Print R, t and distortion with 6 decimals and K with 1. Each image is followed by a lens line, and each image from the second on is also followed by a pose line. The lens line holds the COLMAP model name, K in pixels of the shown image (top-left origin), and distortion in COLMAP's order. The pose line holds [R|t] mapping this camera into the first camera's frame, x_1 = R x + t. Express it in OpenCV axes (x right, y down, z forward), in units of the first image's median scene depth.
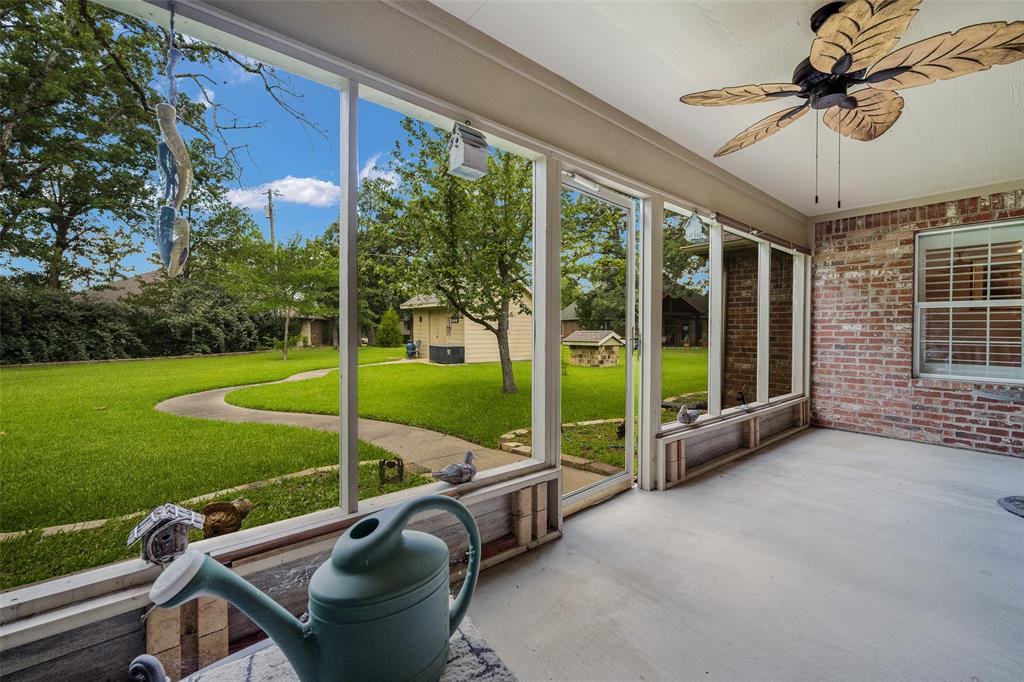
lens RADIAL K [[412.2, 0, 508.9], [0, 412.2, 332.0], [0, 0, 1]] dist [-0.001175, -0.000208]
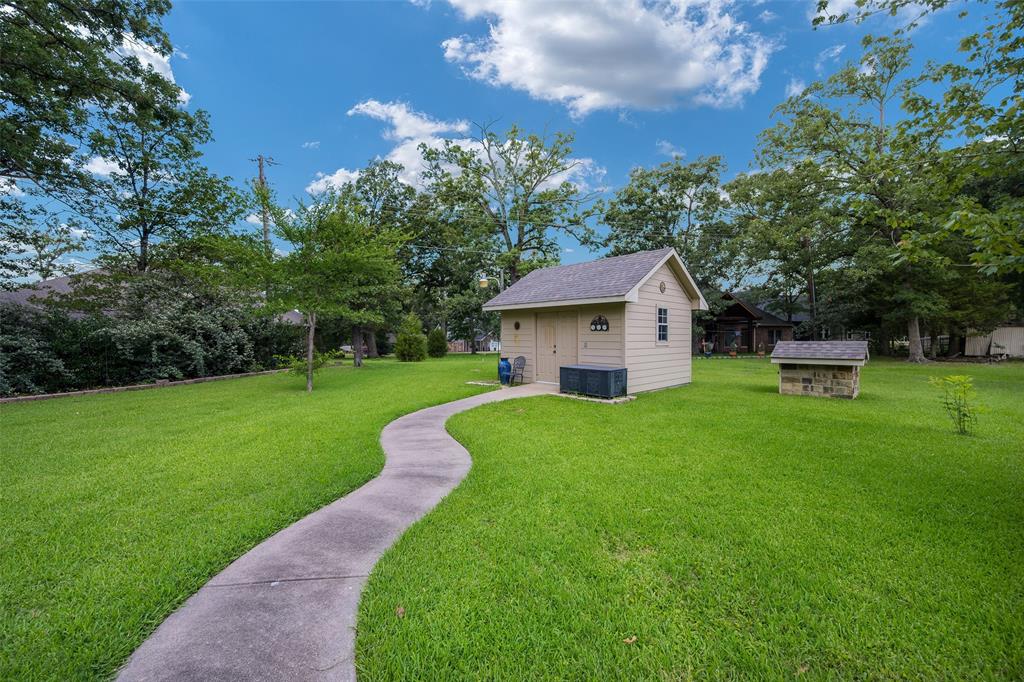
lens RADIAL K [[385.9, 0, 512.0], [0, 385.9, 341.0], [0, 0, 1]] dist [0.000427, 0.000012]
pose [[0.995106, -0.011078, 0.098190, -0.251014], [0.010429, 0.999920, 0.007125, -0.009495], [-0.098261, -0.006066, 0.995142, 0.321439]]
